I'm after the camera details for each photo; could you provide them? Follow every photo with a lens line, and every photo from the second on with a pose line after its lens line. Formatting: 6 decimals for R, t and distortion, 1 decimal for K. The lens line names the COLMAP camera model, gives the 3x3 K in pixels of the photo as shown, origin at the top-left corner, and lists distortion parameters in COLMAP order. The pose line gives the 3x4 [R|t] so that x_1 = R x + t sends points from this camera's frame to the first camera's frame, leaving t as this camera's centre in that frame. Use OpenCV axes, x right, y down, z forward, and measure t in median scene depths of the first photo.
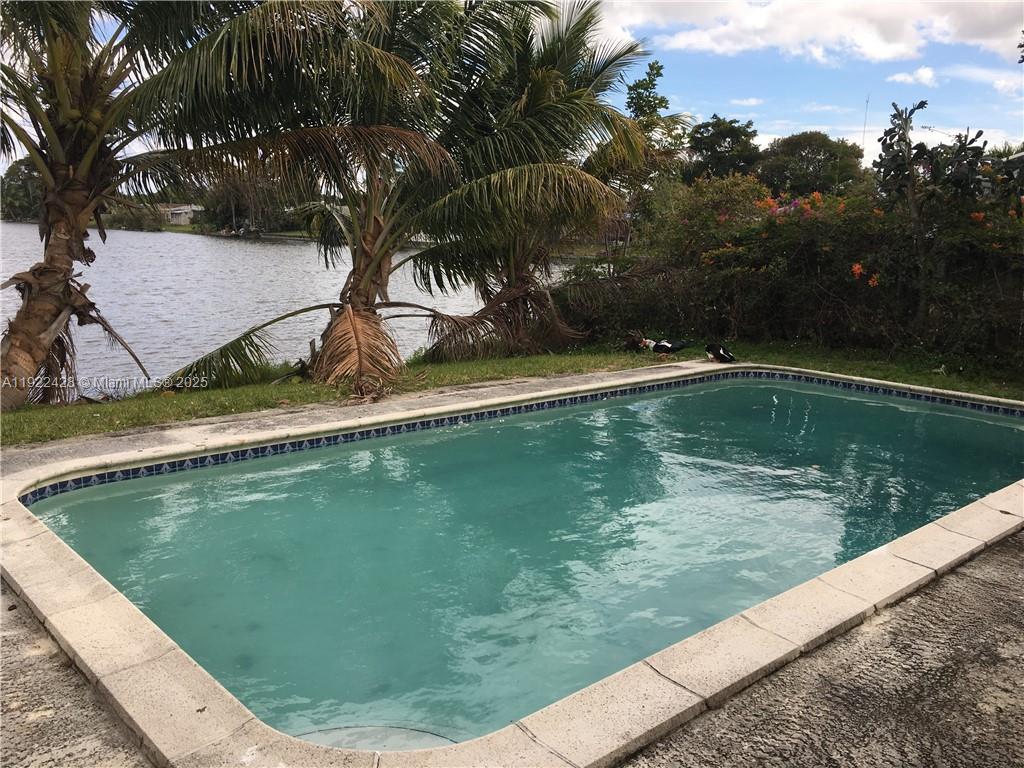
lens RADIAL K [[862.7, 0, 502.7], [0, 862.7, 404.6], [0, 0, 1]] dist [0.052121, -0.020042]
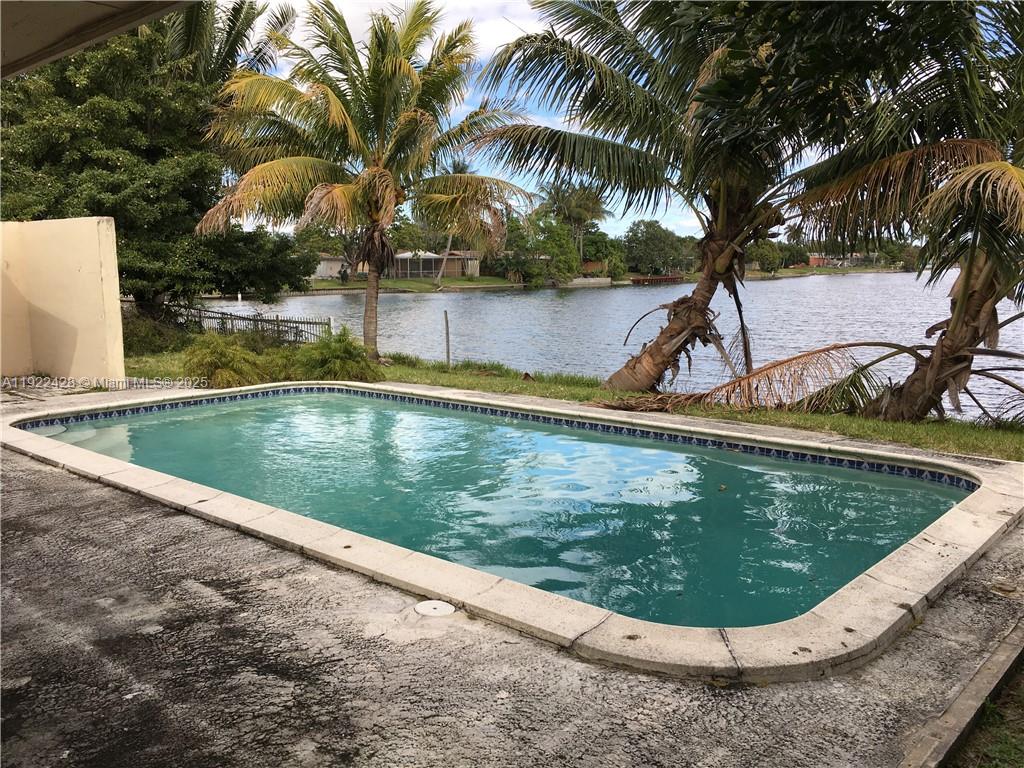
lens RADIAL K [[872.2, 0, 509.8], [0, 872.2, 381.1], [0, 0, 1]] dist [0.043779, -0.016398]
pose [[0.108017, 0.106062, -0.988475, 0.812561], [-0.191347, 0.977920, 0.084019, -0.092209], [0.975561, 0.180066, 0.125926, 0.581627]]
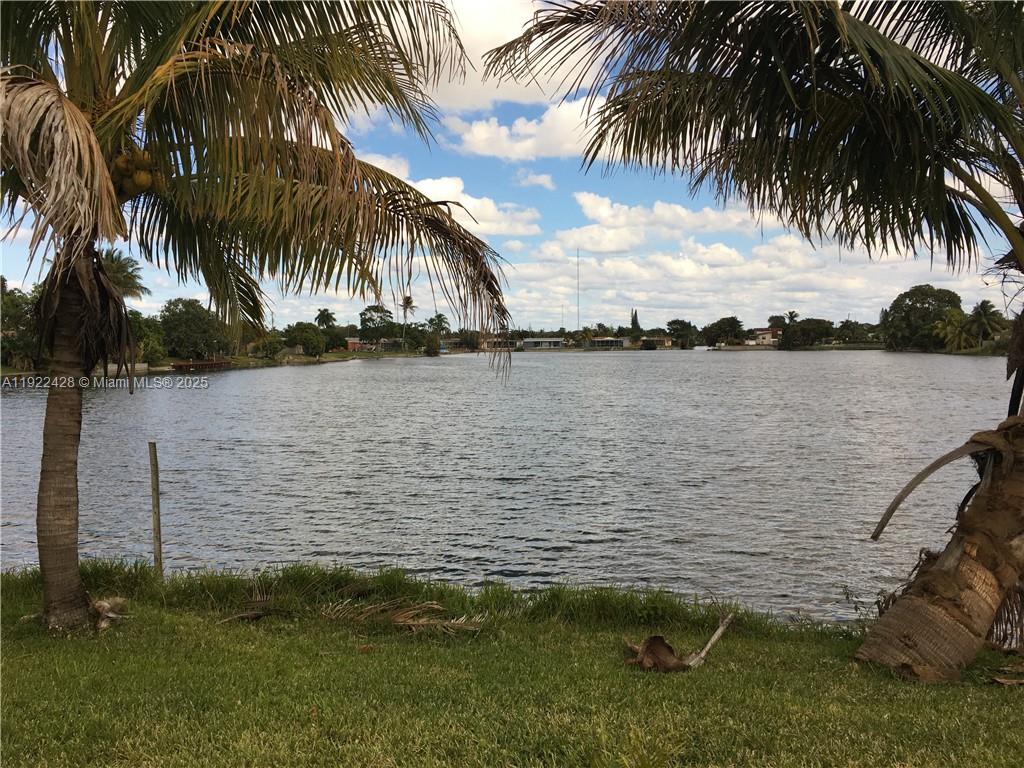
lens RADIAL K [[862.7, 0, 502.7], [0, 862.7, 404.6], [0, 0, 1]] dist [0.052121, -0.020042]
pose [[0.607632, 0.025618, -0.793806, -0.267472], [-0.138873, 0.987509, -0.074434, -0.076967], [0.781983, 0.155467, 0.603599, 0.358208]]
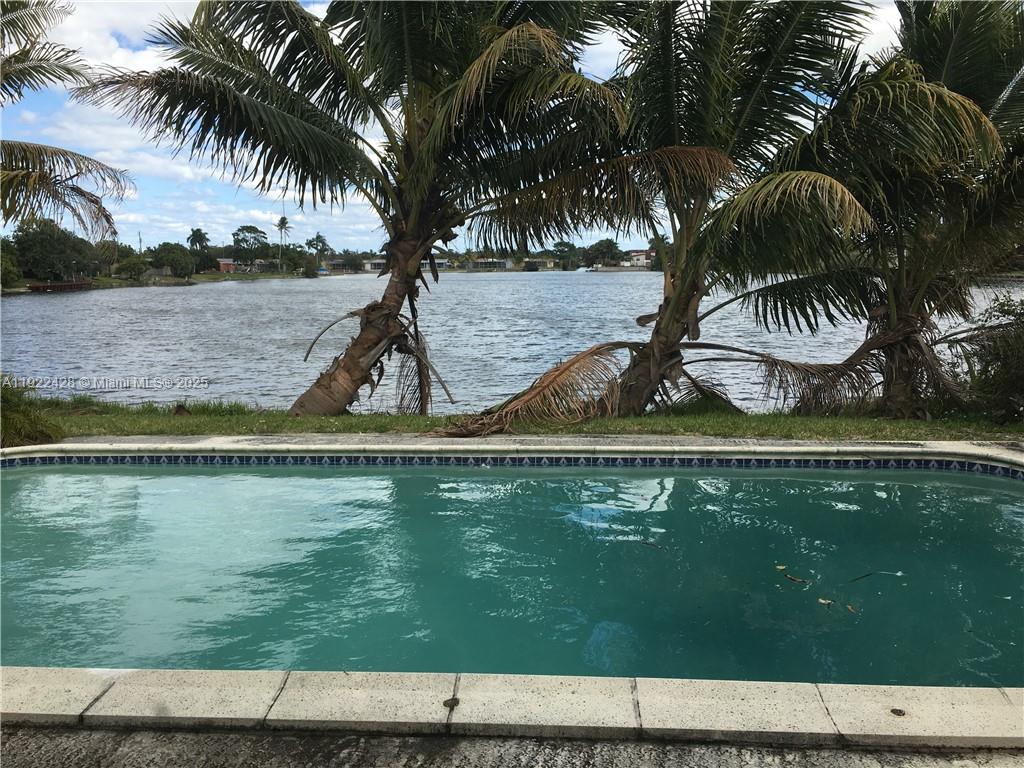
lens RADIAL K [[862.7, 0, 502.7], [0, 862.7, 404.6], [0, 0, 1]] dist [0.052121, -0.020042]
pose [[0.696732, 0.083148, -0.712497, 0.474767], [-0.119305, 0.992857, -0.000799, -0.037554], [0.707341, 0.085561, 0.701675, 0.285909]]
